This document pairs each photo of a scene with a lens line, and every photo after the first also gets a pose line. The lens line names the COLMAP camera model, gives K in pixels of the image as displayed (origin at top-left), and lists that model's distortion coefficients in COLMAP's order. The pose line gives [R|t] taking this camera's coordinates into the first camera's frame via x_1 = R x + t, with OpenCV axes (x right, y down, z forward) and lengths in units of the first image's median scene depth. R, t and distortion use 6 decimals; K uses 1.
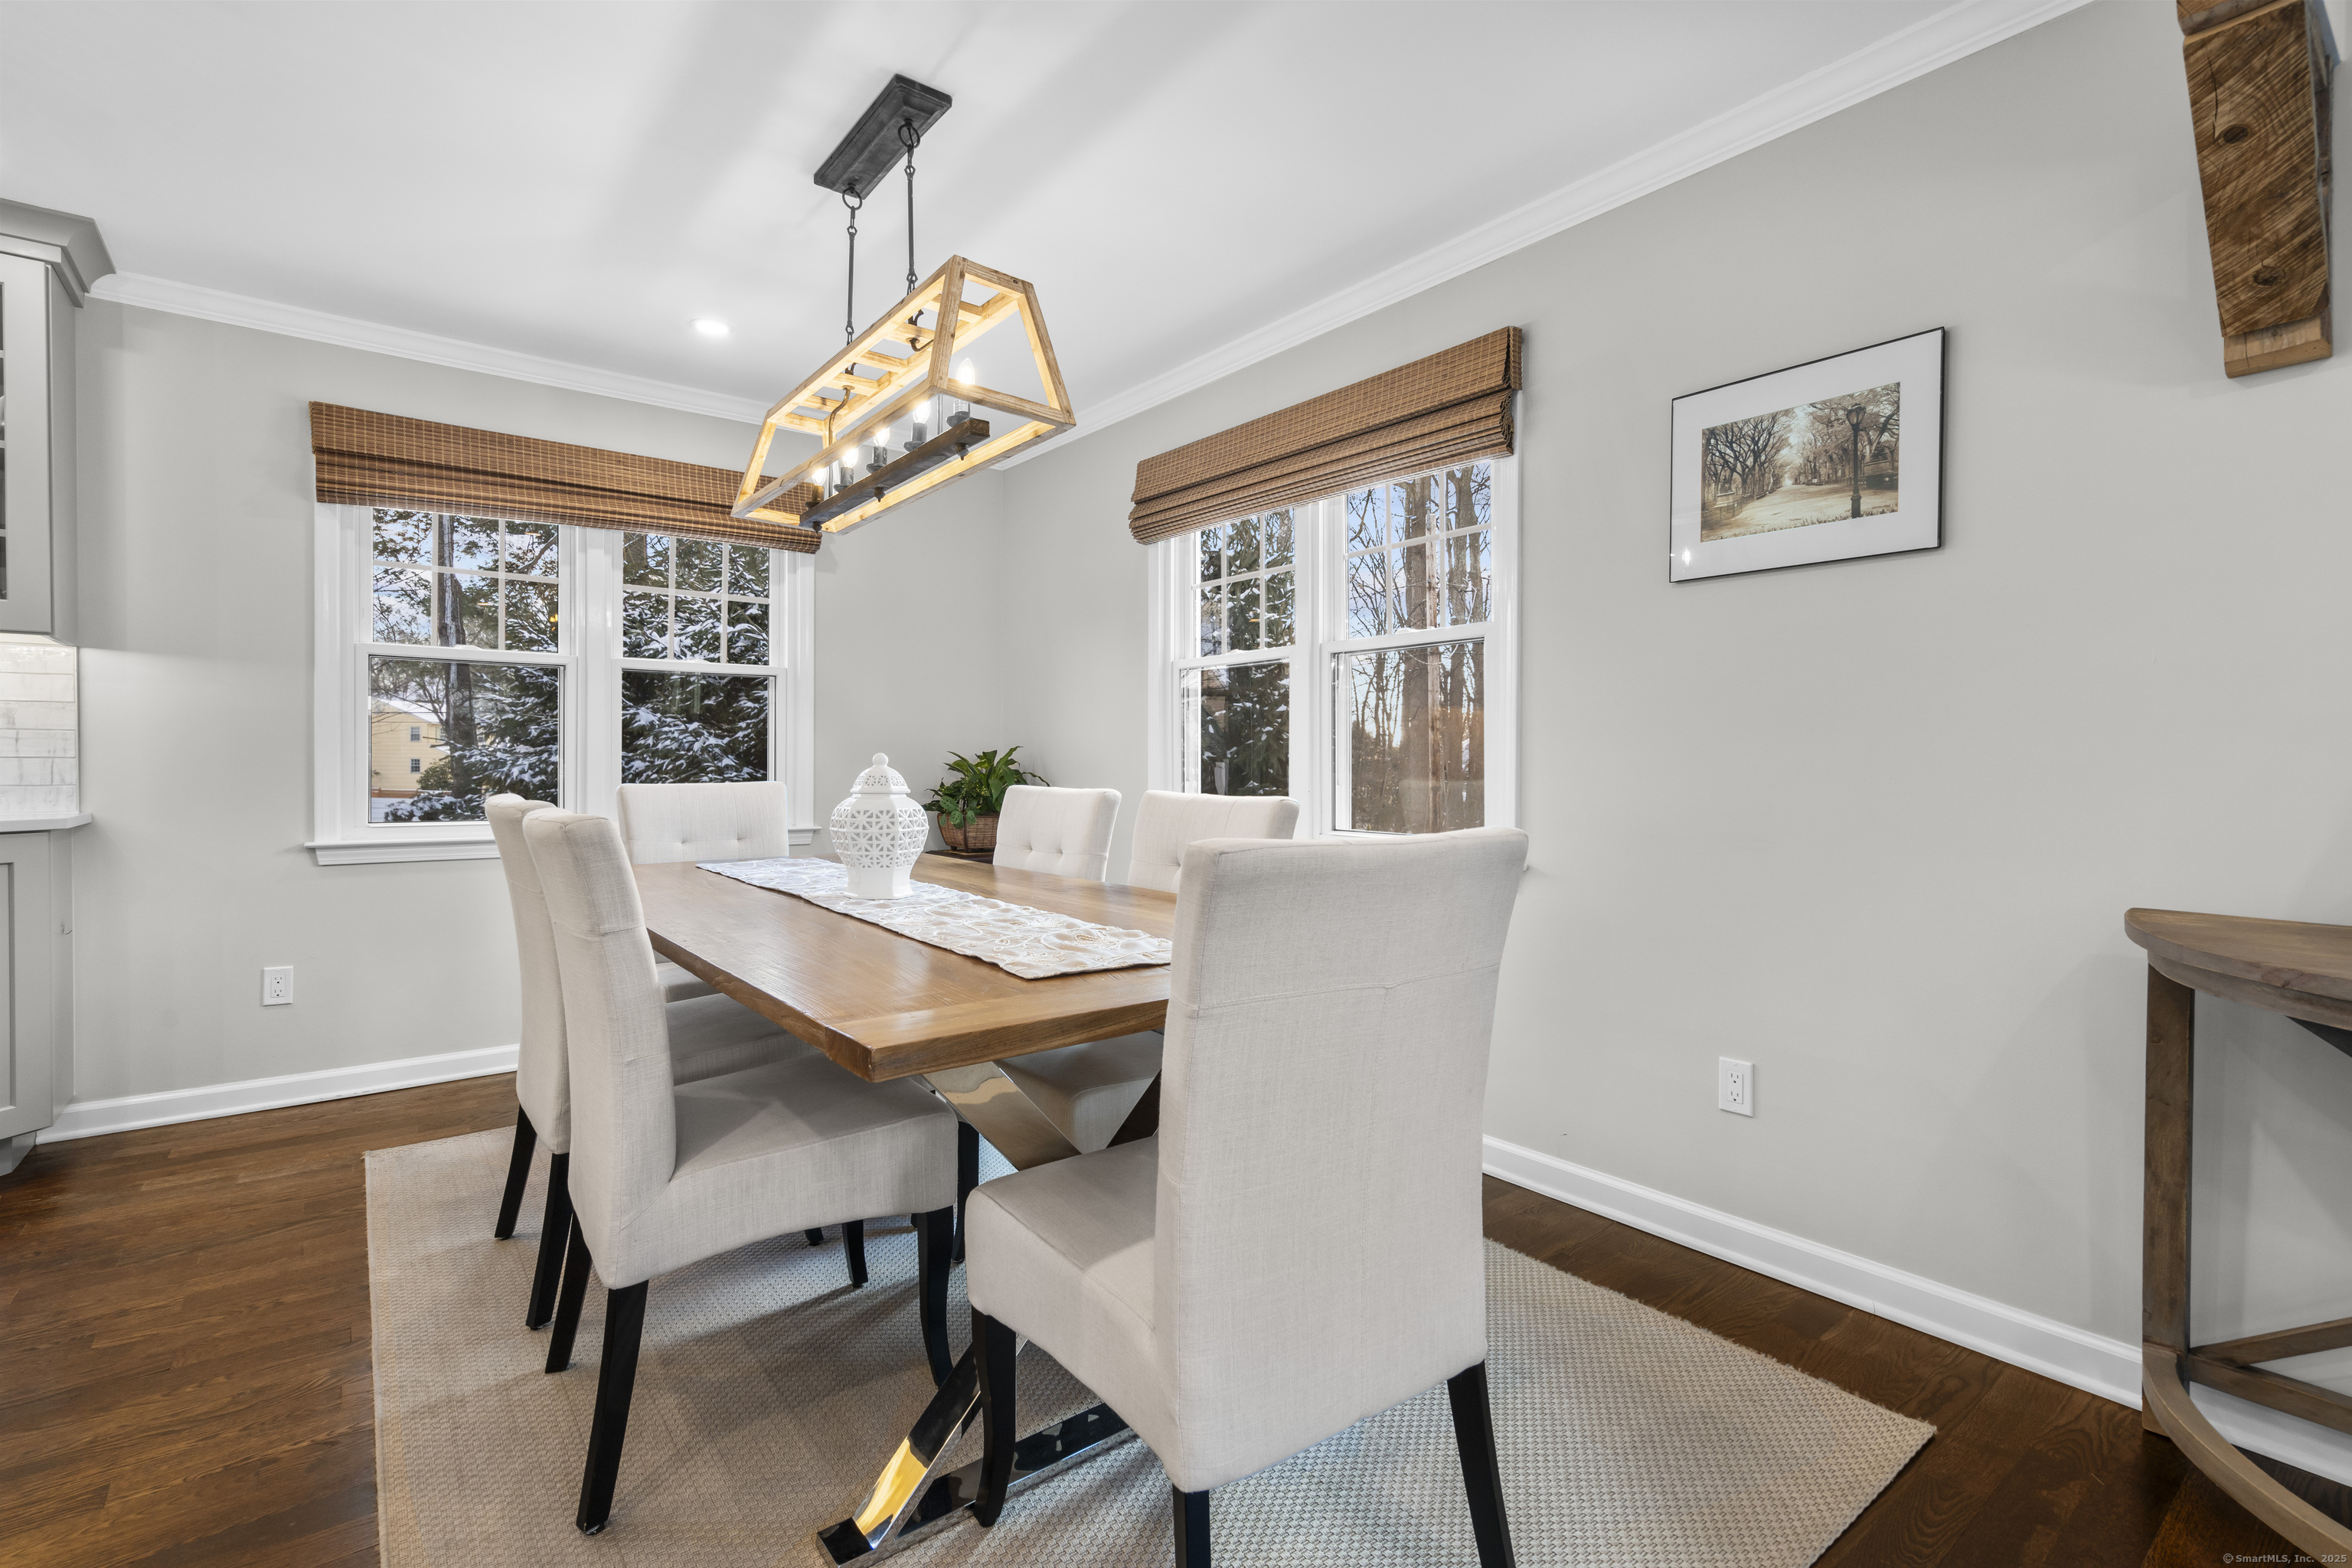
lens RADIAL K [[1075.7, 0, 1177.2], [0, 1075.7, 774.5], [0, 0, 1]] dist [-0.003453, 0.002696]
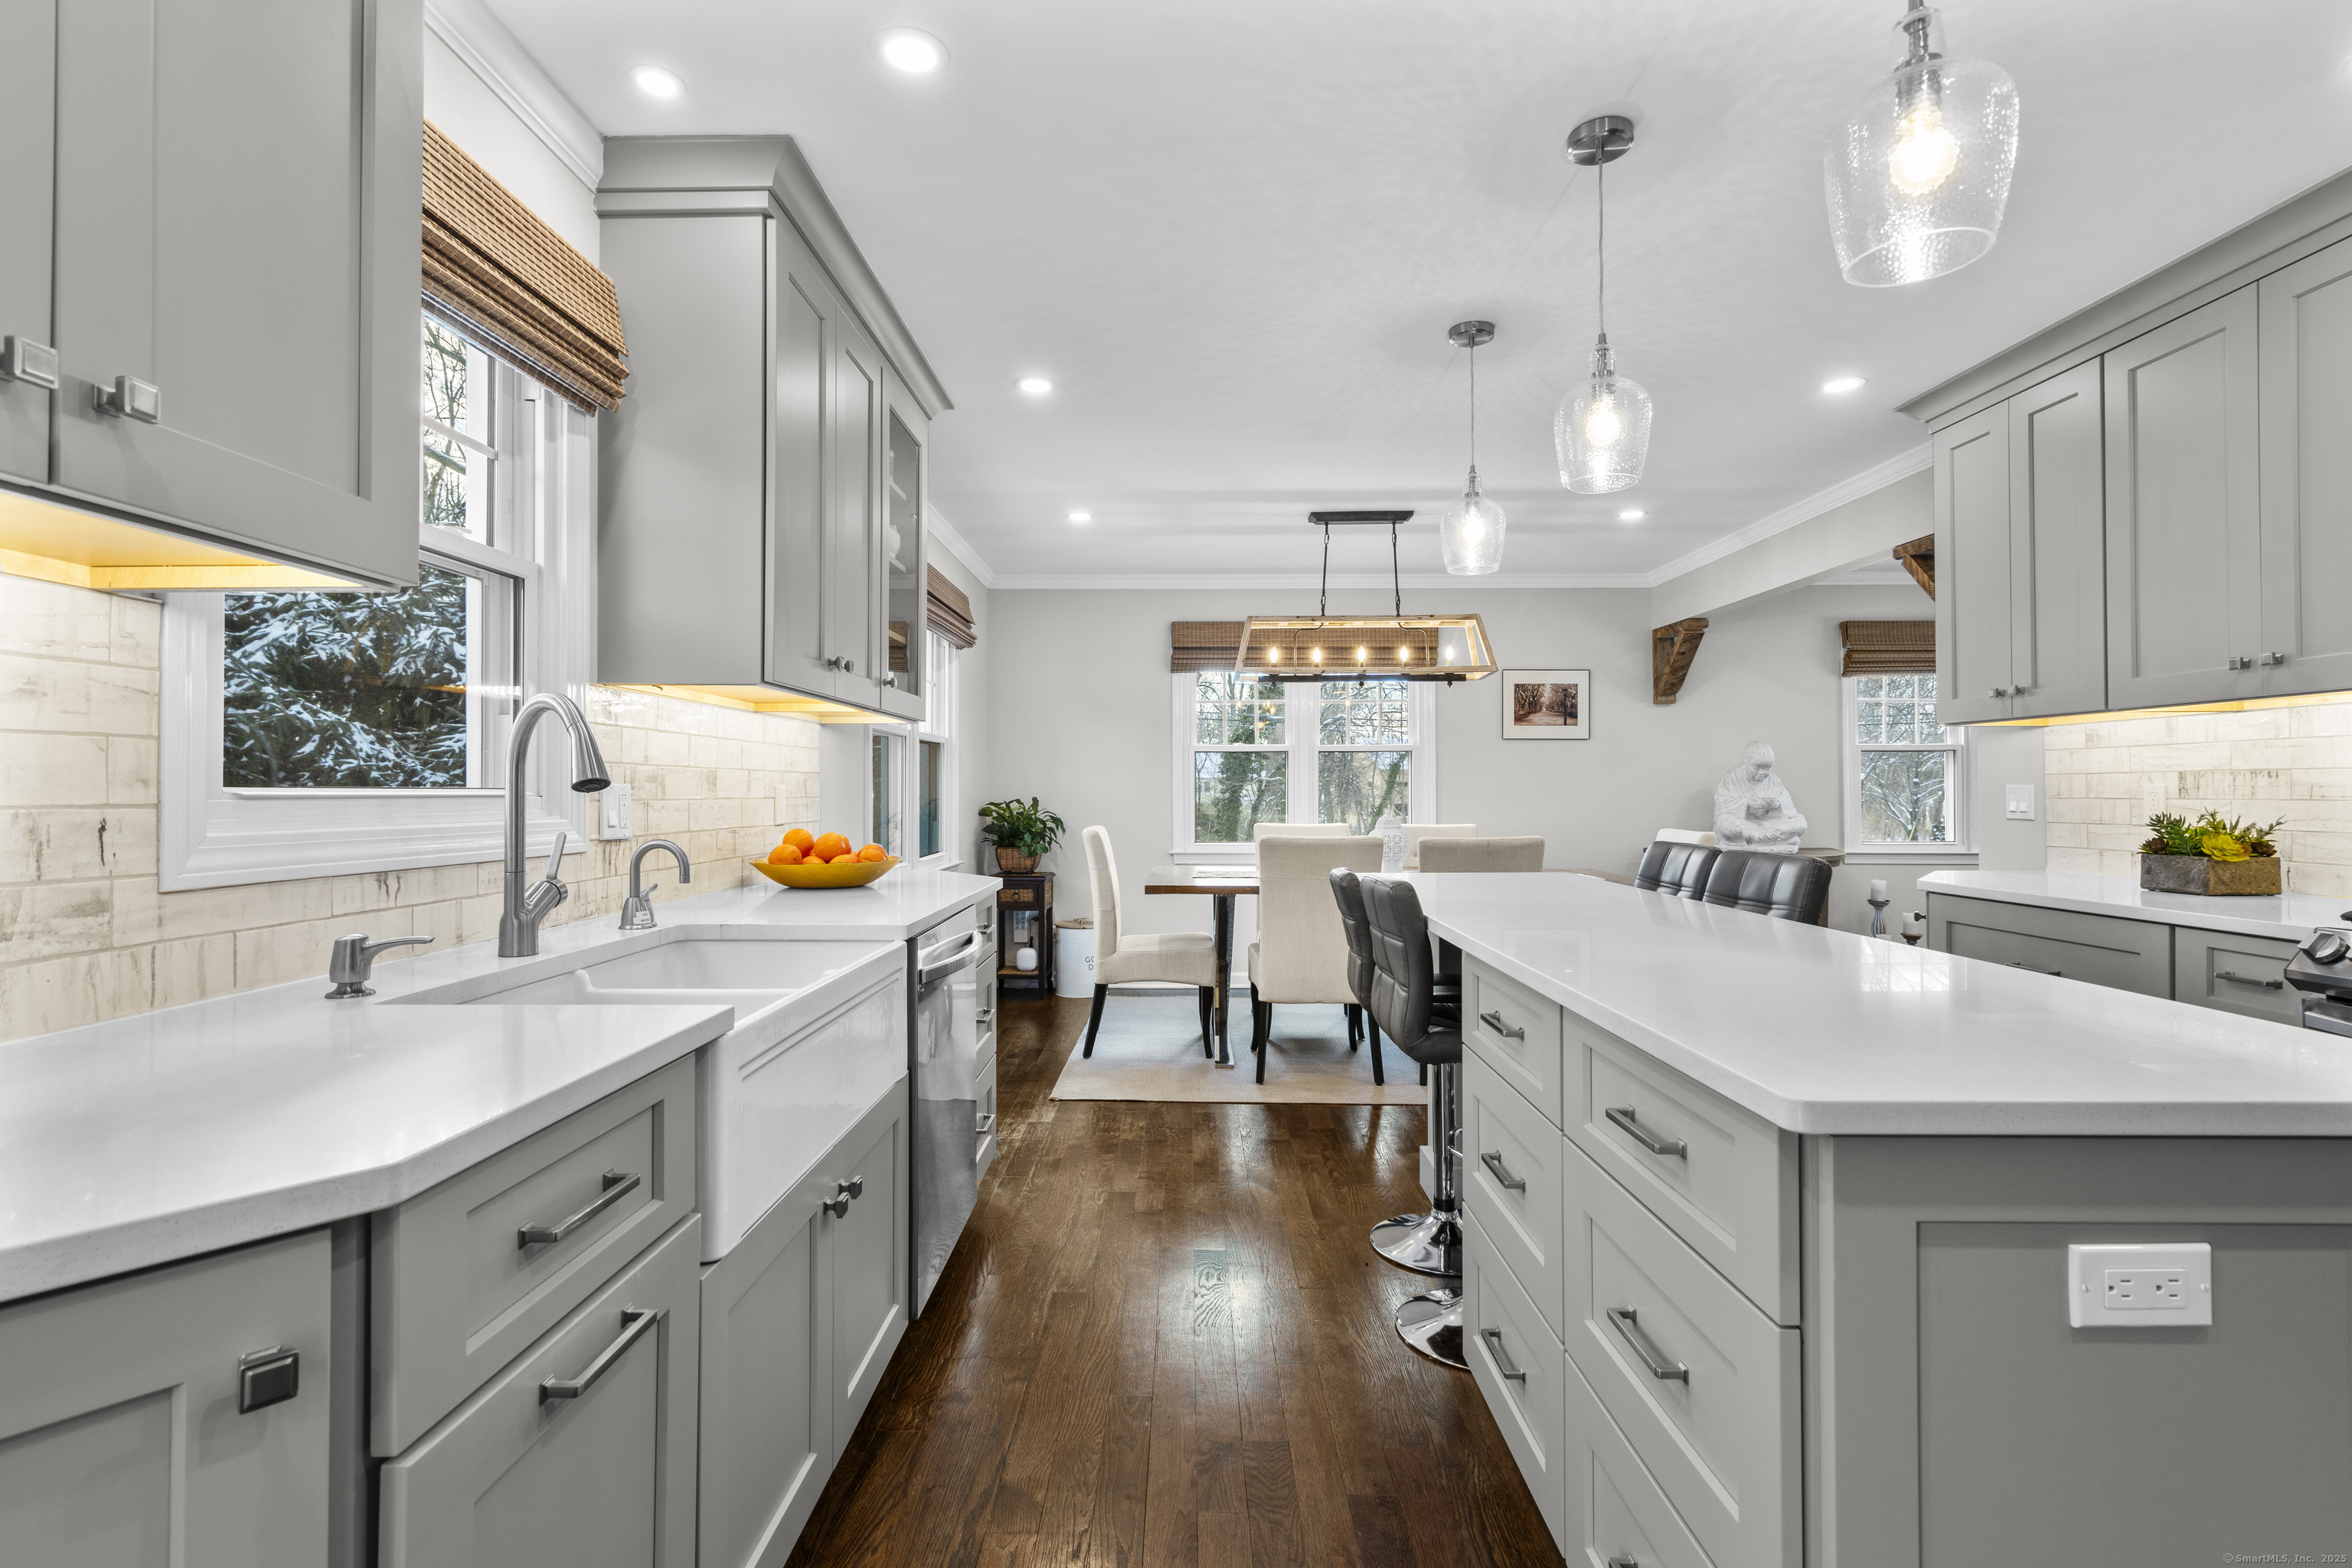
lens RADIAL K [[1075.7, 0, 1173.9], [0, 1075.7, 775.8], [0, 0, 1]] dist [-0.003453, 0.002696]
pose [[0.623776, 0.007565, 0.781567, -1.793183], [0.009589, 0.999804, -0.017330, -0.043159], [-0.781545, 0.018304, 0.623581, -0.008902]]
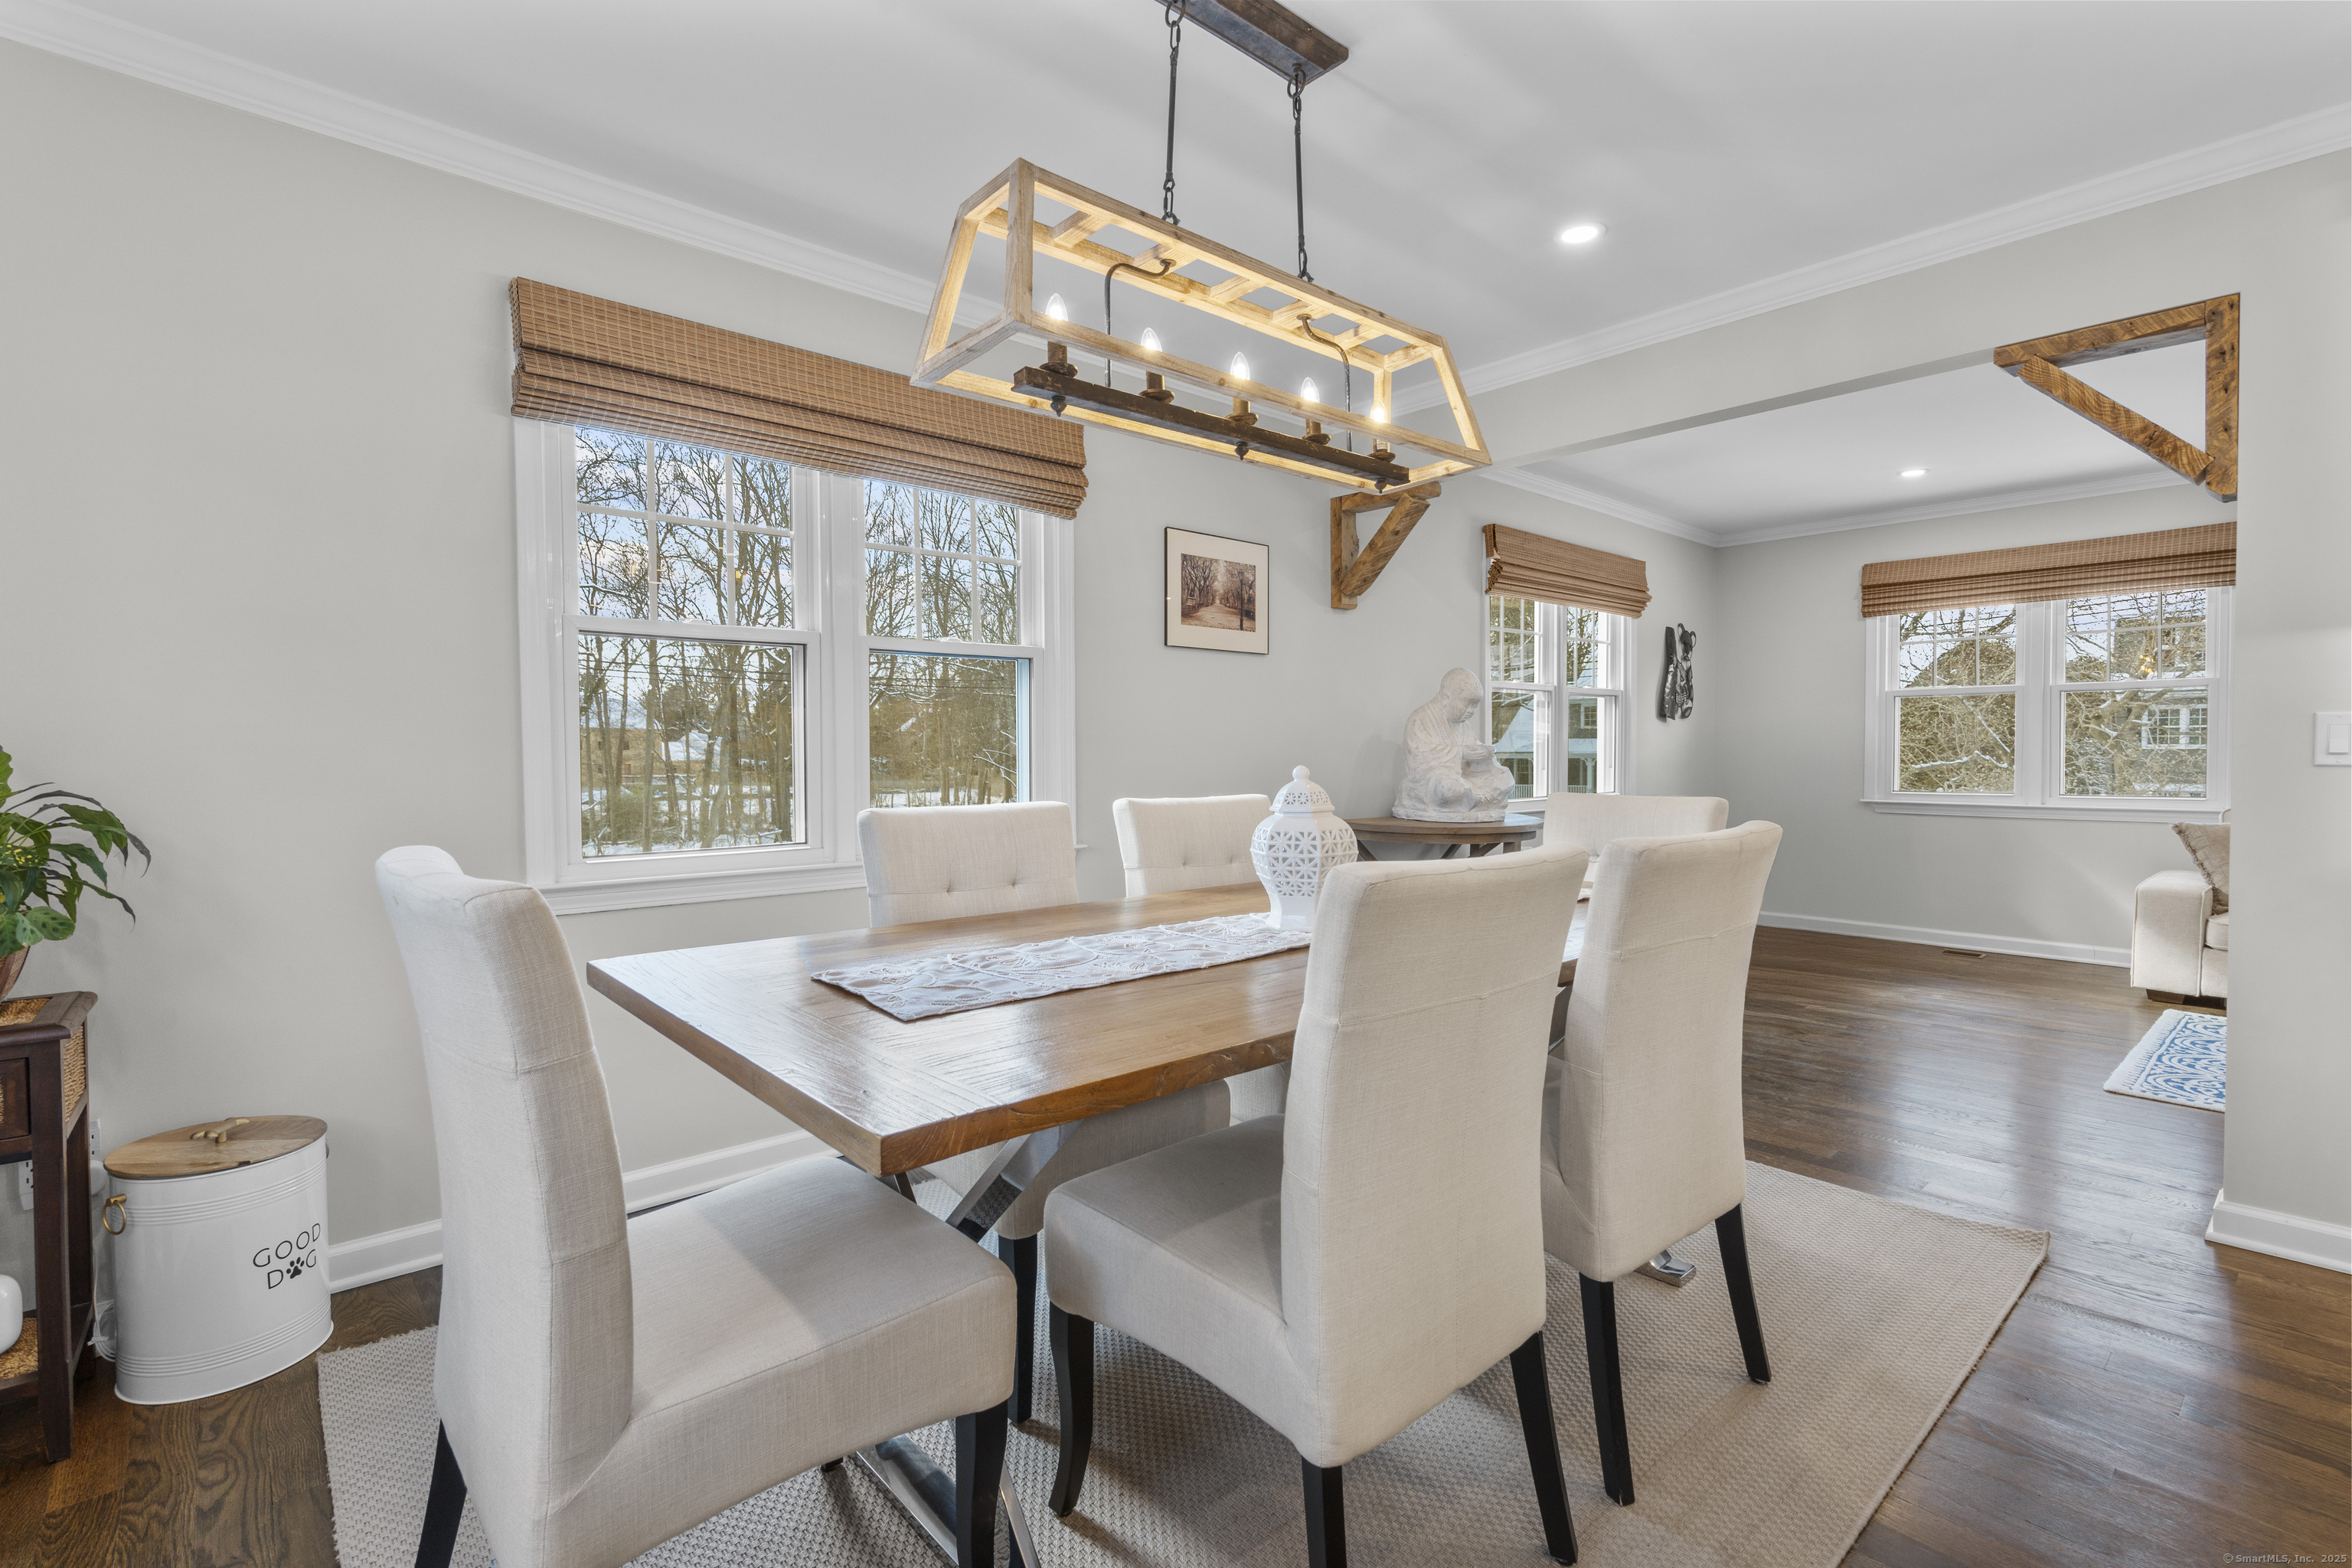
lens RADIAL K [[1075.7, 0, 1179.5], [0, 1075.7, 772.8], [0, 0, 1]] dist [-0.003453, 0.002696]
pose [[-0.058609, -0.025574, 0.997953, -0.930012], [0.011175, 0.999592, 0.026273, -0.031084], [-0.998218, 0.012692, -0.058299, 0.916680]]
